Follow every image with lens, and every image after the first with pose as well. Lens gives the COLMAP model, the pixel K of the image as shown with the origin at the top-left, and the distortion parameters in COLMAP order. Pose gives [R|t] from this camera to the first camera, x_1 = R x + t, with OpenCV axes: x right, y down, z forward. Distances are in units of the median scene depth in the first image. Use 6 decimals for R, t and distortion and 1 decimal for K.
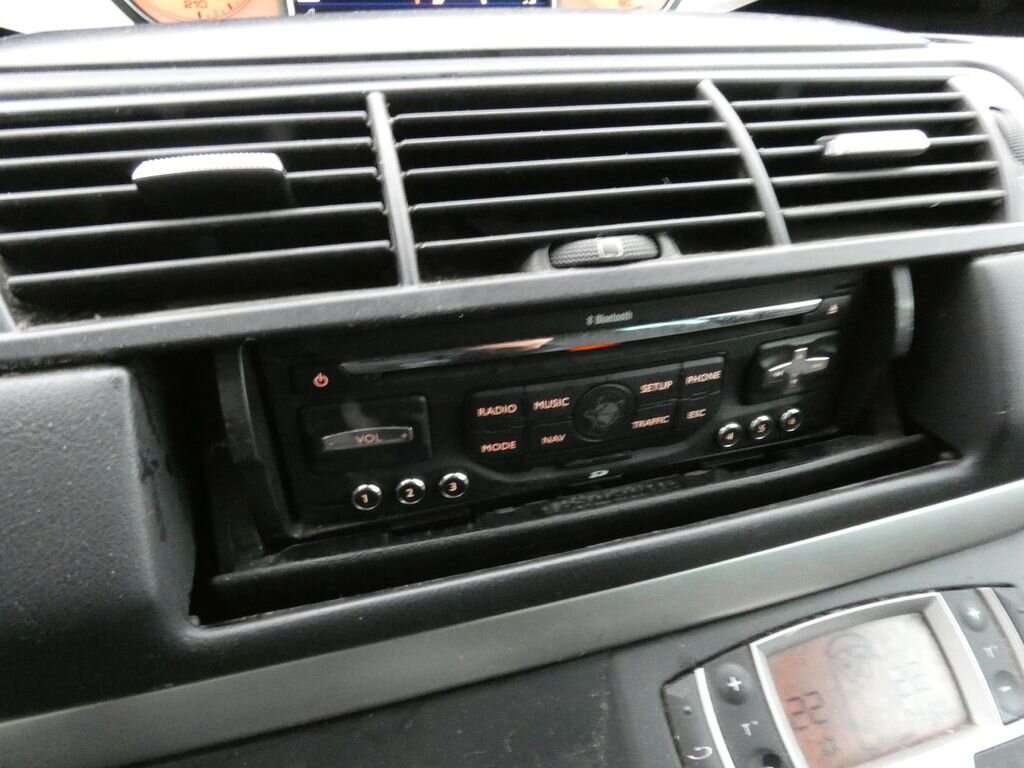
lens RADIAL K [[609.3, 0, 512.9], [0, 609.3, 387.4], [0, 0, 1]] dist [-0.015257, 0.000131]
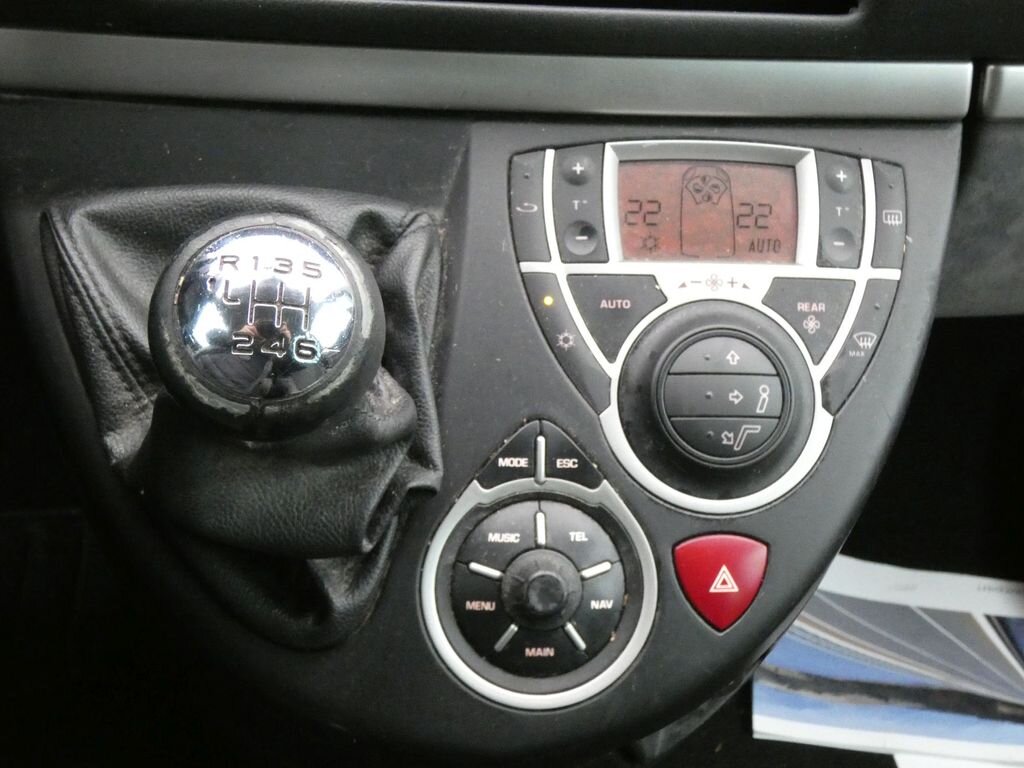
lens RADIAL K [[1251.5, 0, 511.6], [0, 1251.5, 385.1], [0, 0, 1]] dist [0.010132, 0.000000]
pose [[0.973963, 0.220070, -0.054454, 0.459970], [-0.191465, 0.927097, 0.322229, 0.139130], [0.121397, -0.303413, 0.945094, -1.313867]]
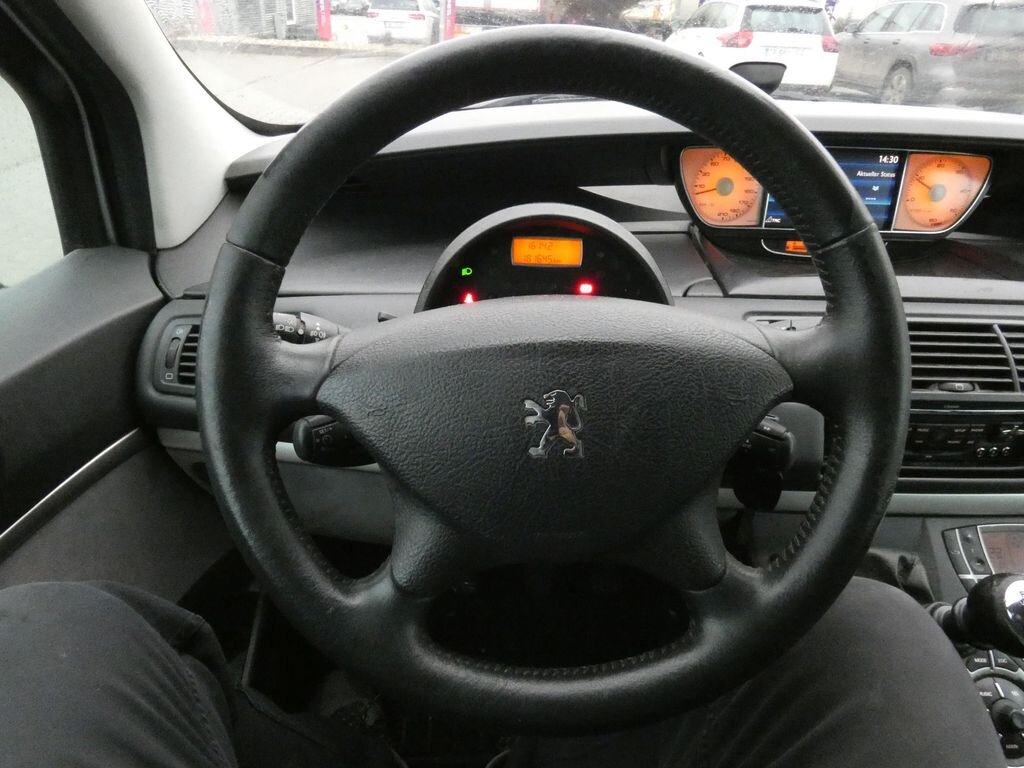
lens RADIAL K [[609.3, 0, 509.7], [0, 609.3, 384.1], [0, 0, 1]] dist [-0.015257, 0.000131]
pose [[0.965571, 0.167006, -0.199453, -1.299601], [-0.164687, 0.985940, 0.028278, 0.052726], [0.201372, 0.005543, 0.979499, -2.264105]]
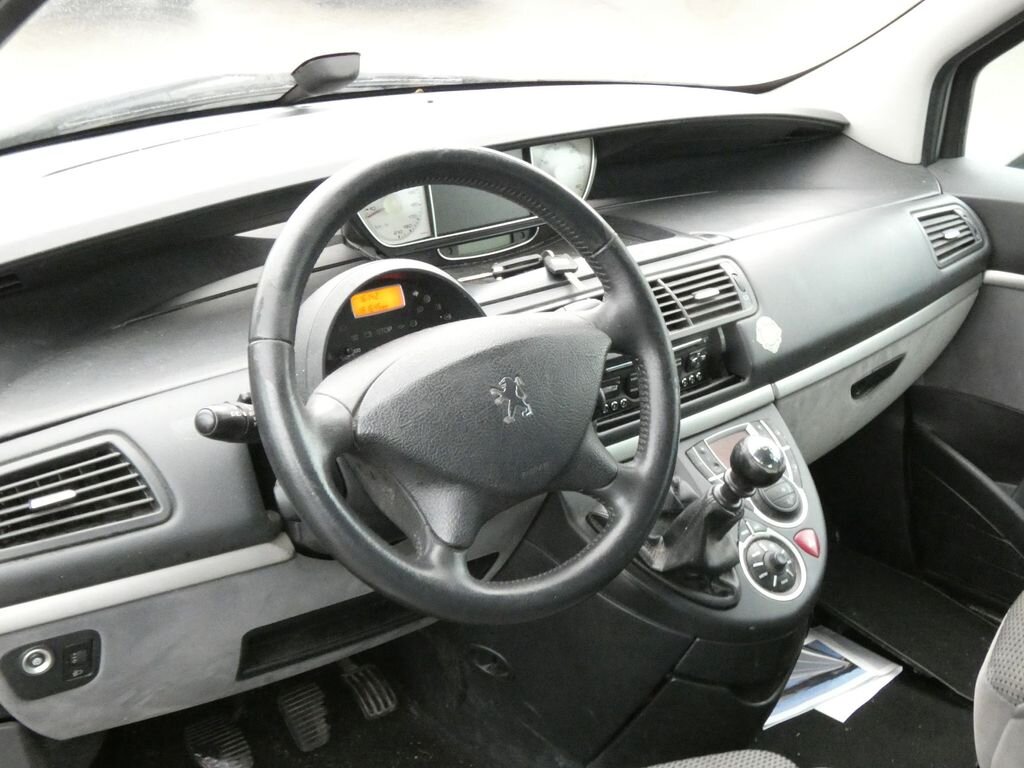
lens RADIAL K [[1251.5, 0, 509.6], [0, 1251.5, 380.7], [0, 0, 1]] dist [0.010132, 0.000000]
pose [[0.908564, -0.131023, 0.396667, -3.438156], [0.181146, 0.979193, -0.091476, 0.559751], [-0.376428, 0.154967, 0.913393, -5.206898]]
